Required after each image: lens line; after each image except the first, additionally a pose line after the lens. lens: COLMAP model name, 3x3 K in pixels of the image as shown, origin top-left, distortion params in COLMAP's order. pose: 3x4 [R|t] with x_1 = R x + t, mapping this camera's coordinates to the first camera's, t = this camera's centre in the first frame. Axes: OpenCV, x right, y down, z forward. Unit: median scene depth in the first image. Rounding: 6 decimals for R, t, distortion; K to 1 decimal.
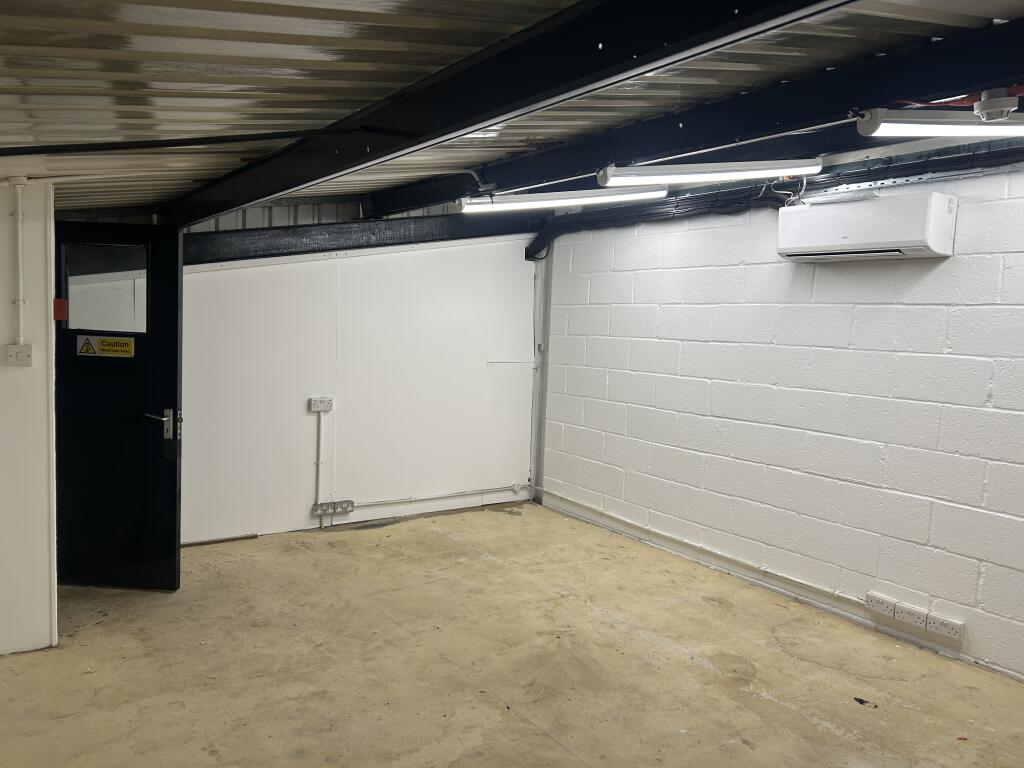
lens RADIAL K [[769.2, 0, 501.8], [0, 769.2, 379.1], [0, 0, 1]] dist [0.065353, -0.068586]
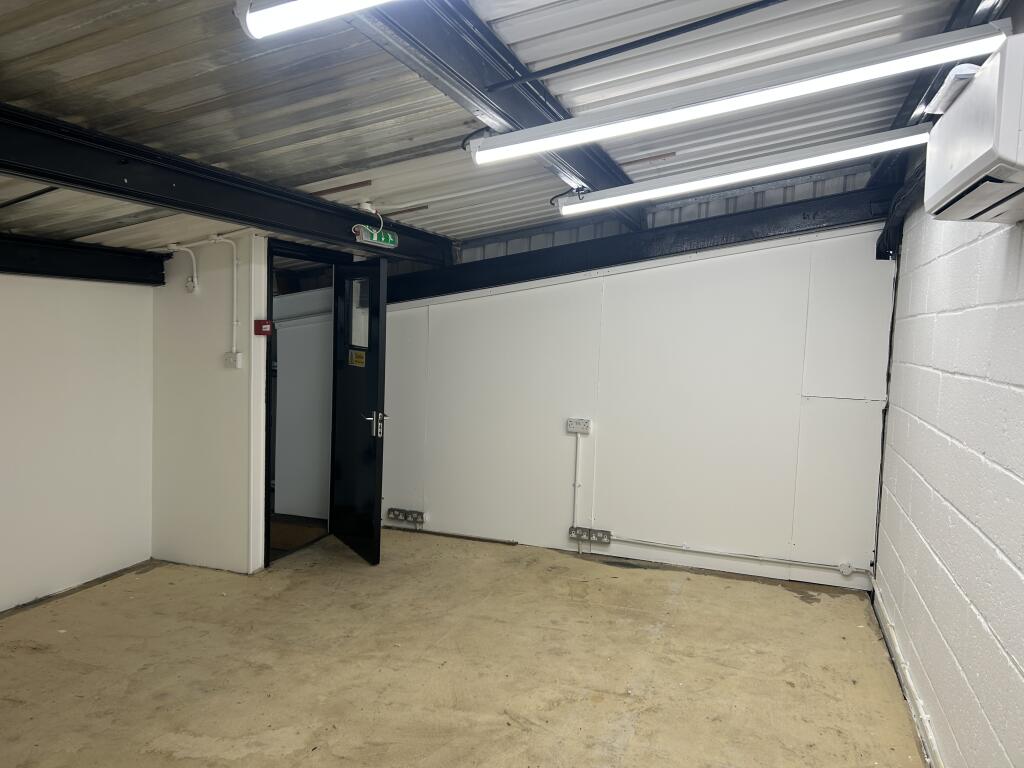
lens RADIAL K [[769.2, 0, 507.3], [0, 769.2, 378.3], [0, 0, 1]] dist [0.065353, -0.068586]
pose [[0.598641, 0.041223, -0.799956, 0.535300], [-0.073810, 0.997265, -0.003844, -0.018393], [0.797610, 0.061346, 0.600046, 0.369486]]
